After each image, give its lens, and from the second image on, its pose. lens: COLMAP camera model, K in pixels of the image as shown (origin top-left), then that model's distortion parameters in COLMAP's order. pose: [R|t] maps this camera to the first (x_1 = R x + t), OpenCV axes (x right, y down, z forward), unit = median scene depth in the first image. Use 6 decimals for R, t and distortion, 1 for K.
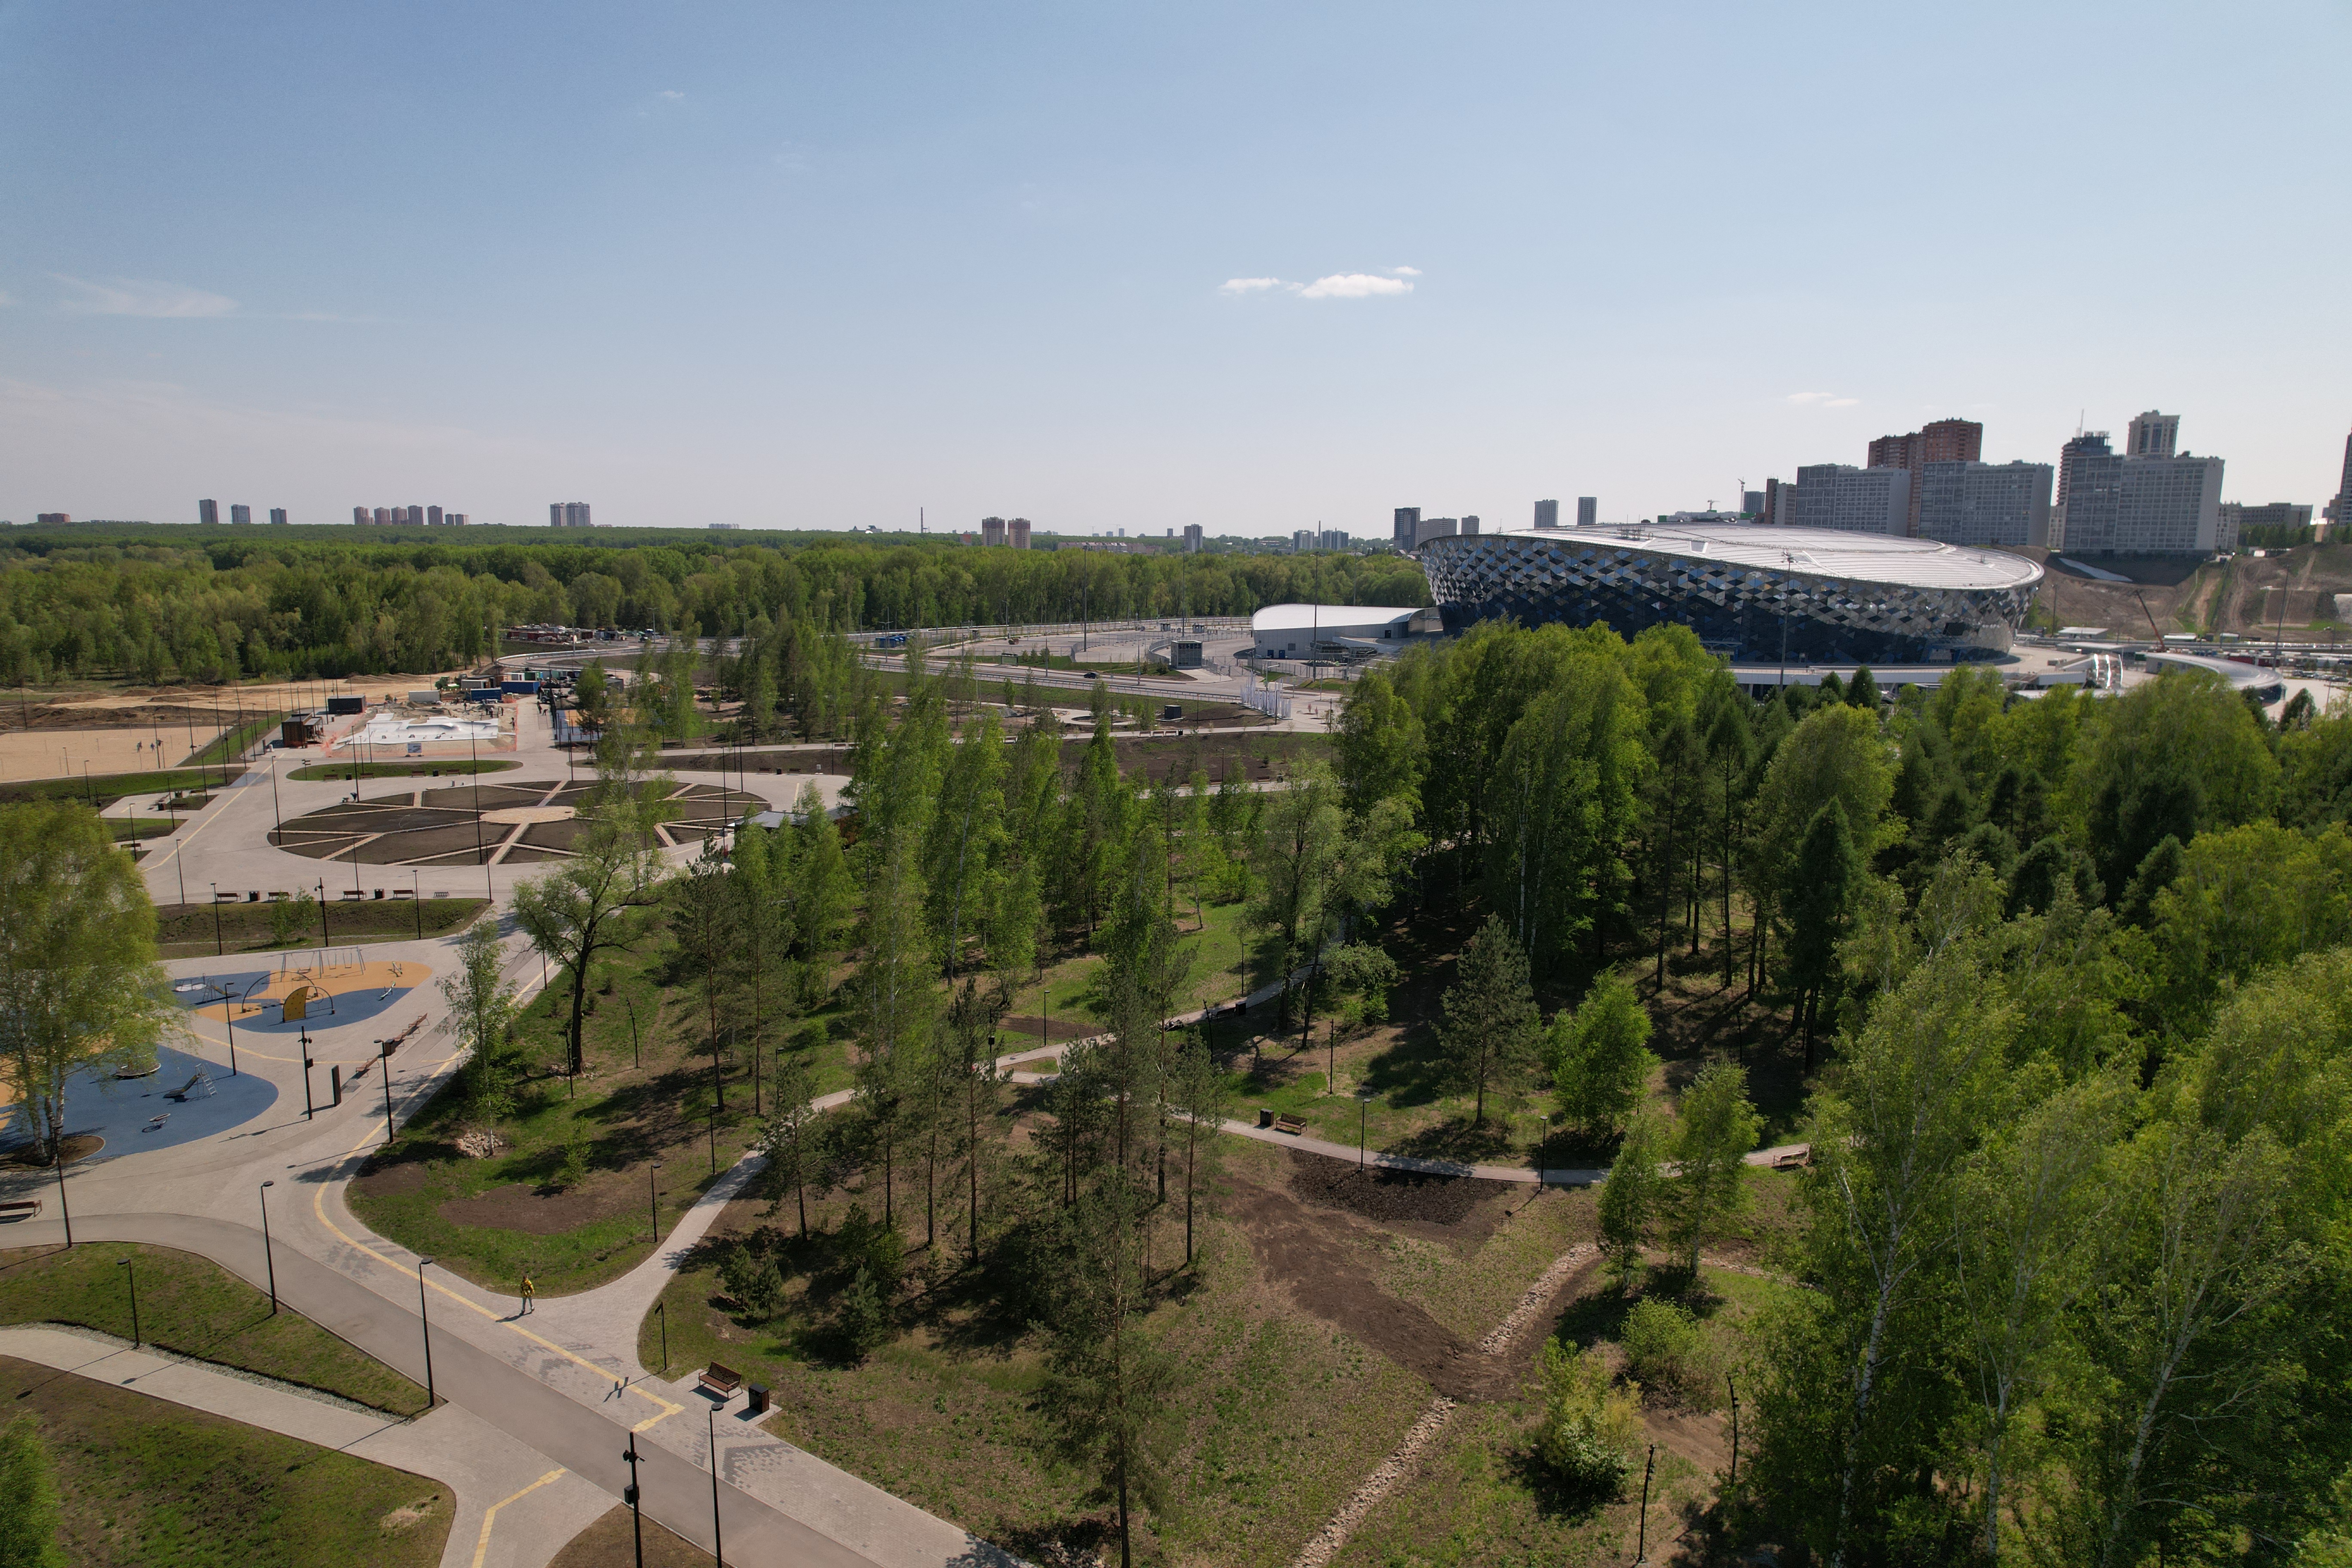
lens RADIAL K [[1504.7, 0, 1196.7], [0, 1504.7, 785.4], [0, 0, 1]] dist [-0.063616, 0.054324]
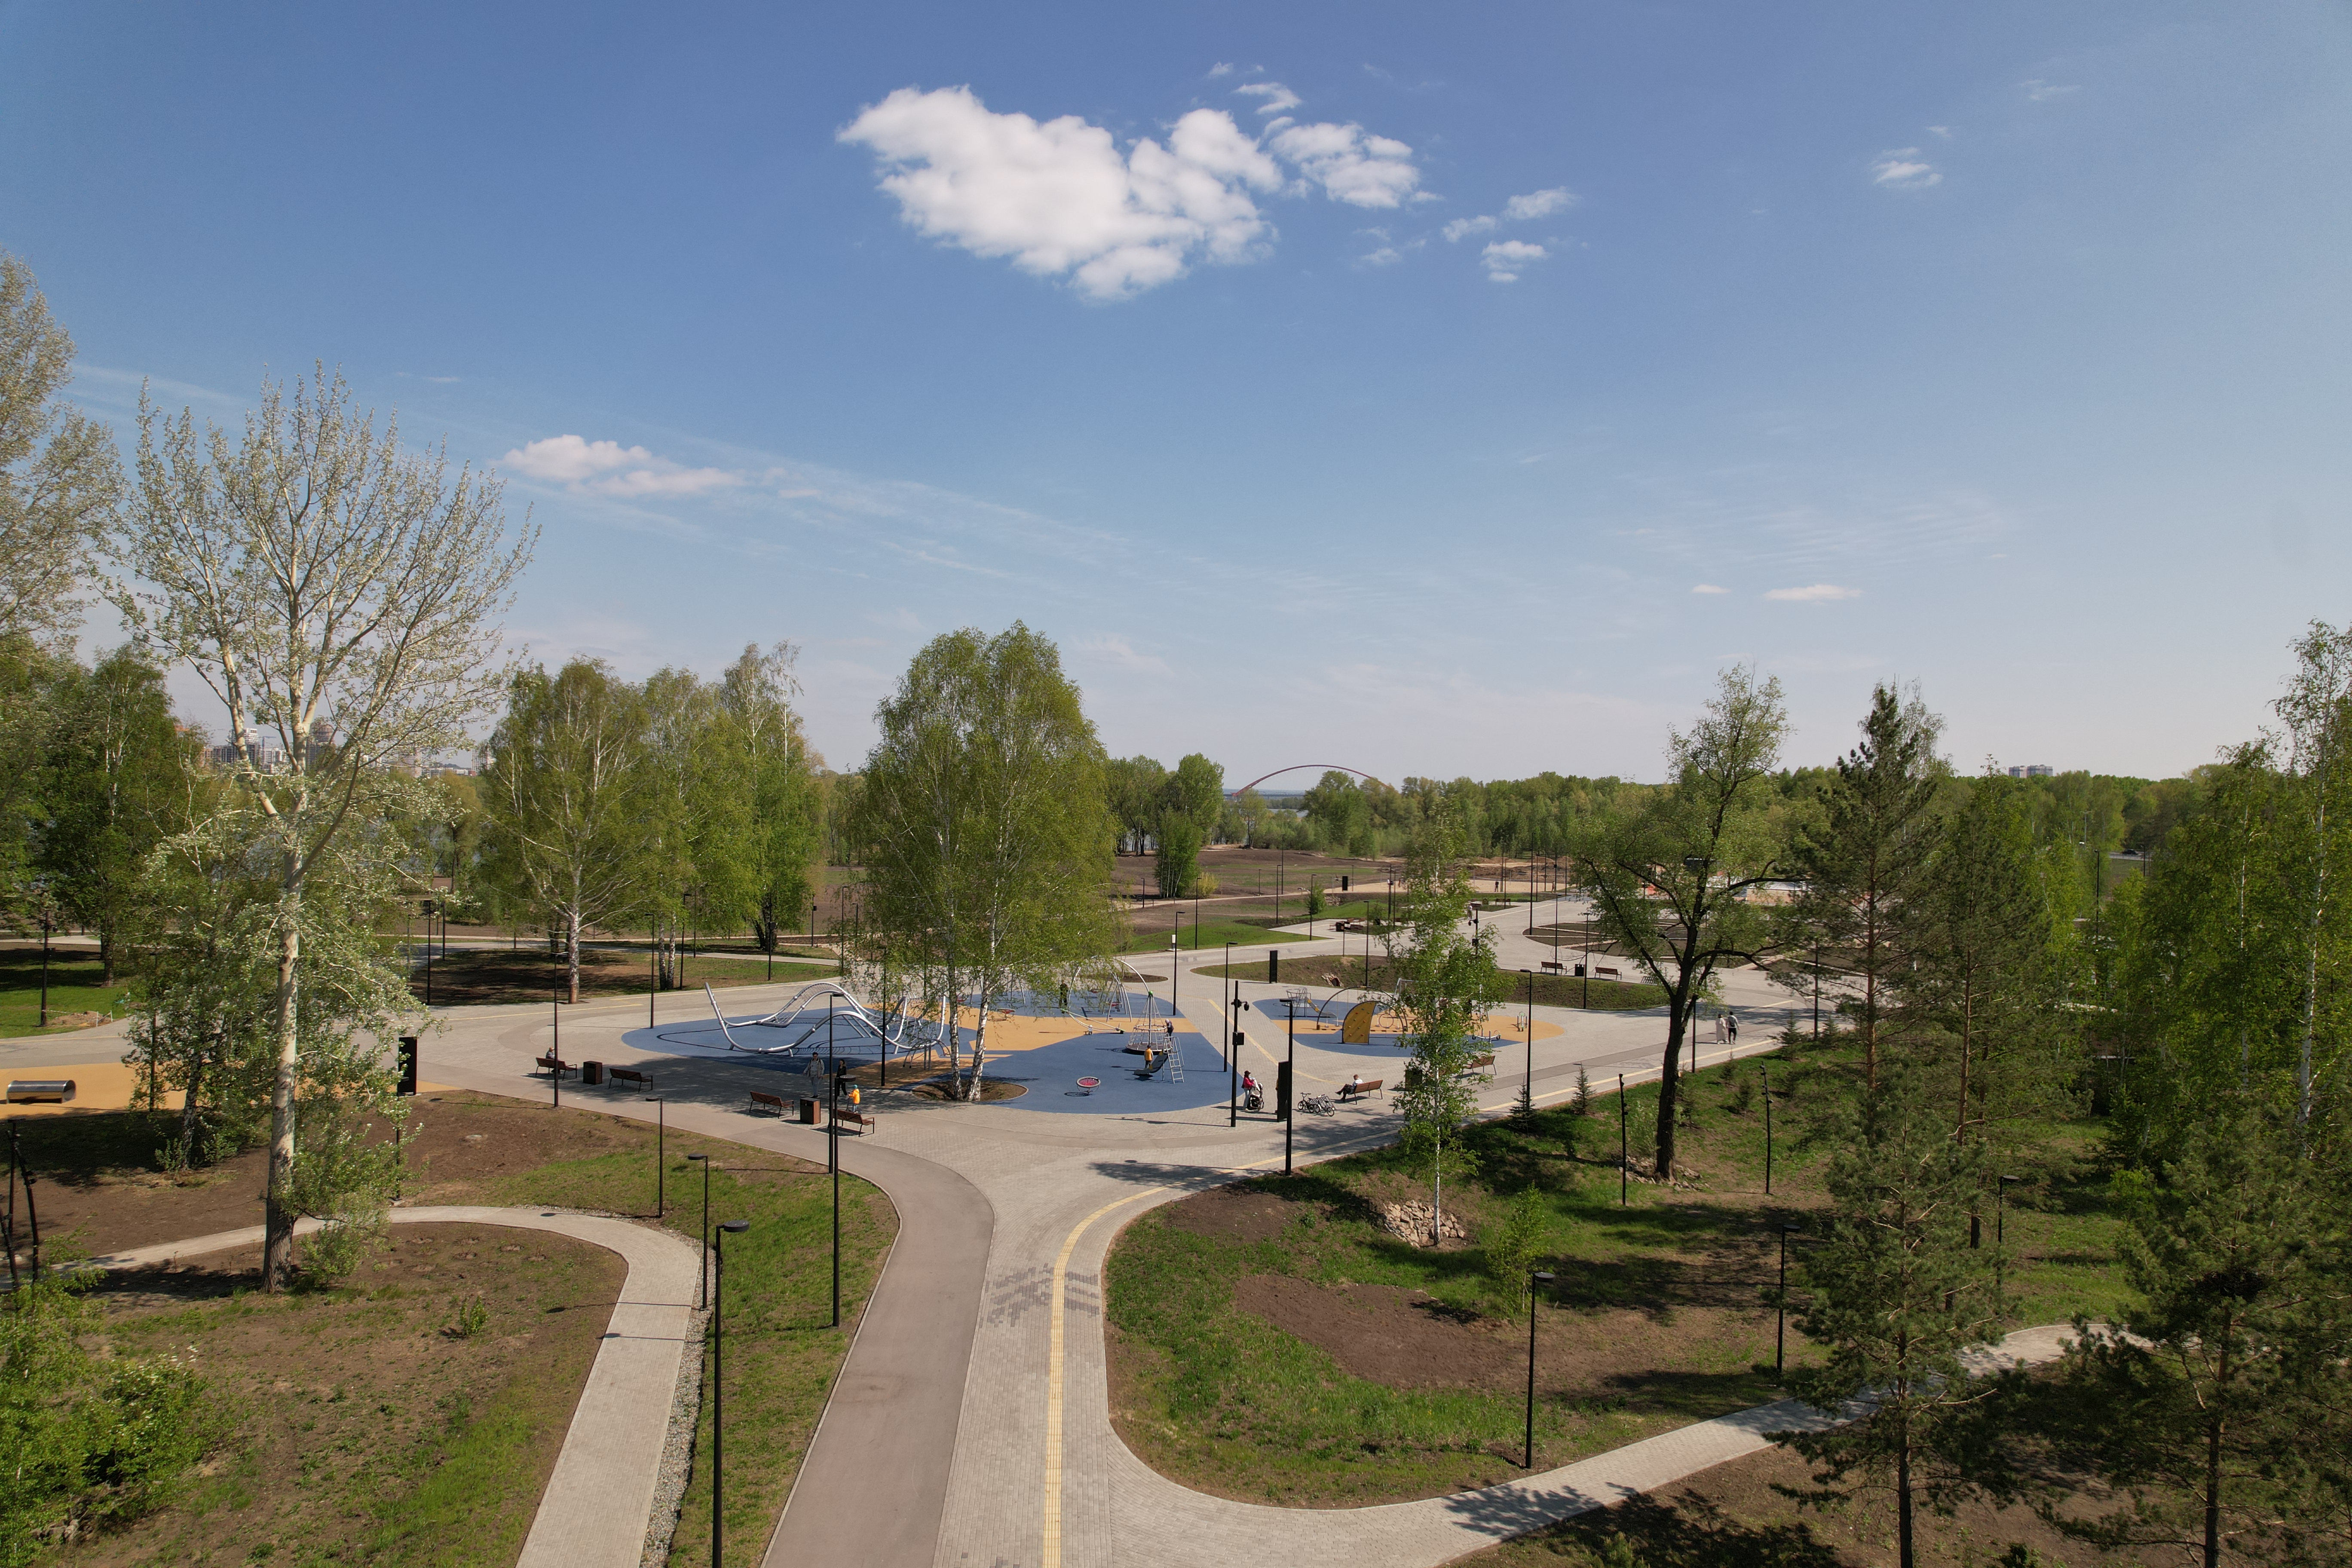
lens RADIAL K [[1504.7, 0, 1177.8], [0, 1504.7, 786.0], [0, 0, 1]] dist [-0.063616, 0.054324]
pose [[0.614580, -0.000628, -0.788854, -0.078045], [-0.134812, 0.985205, -0.105814, 0.153967], [0.777249, 0.171378, 0.605403, 0.558072]]
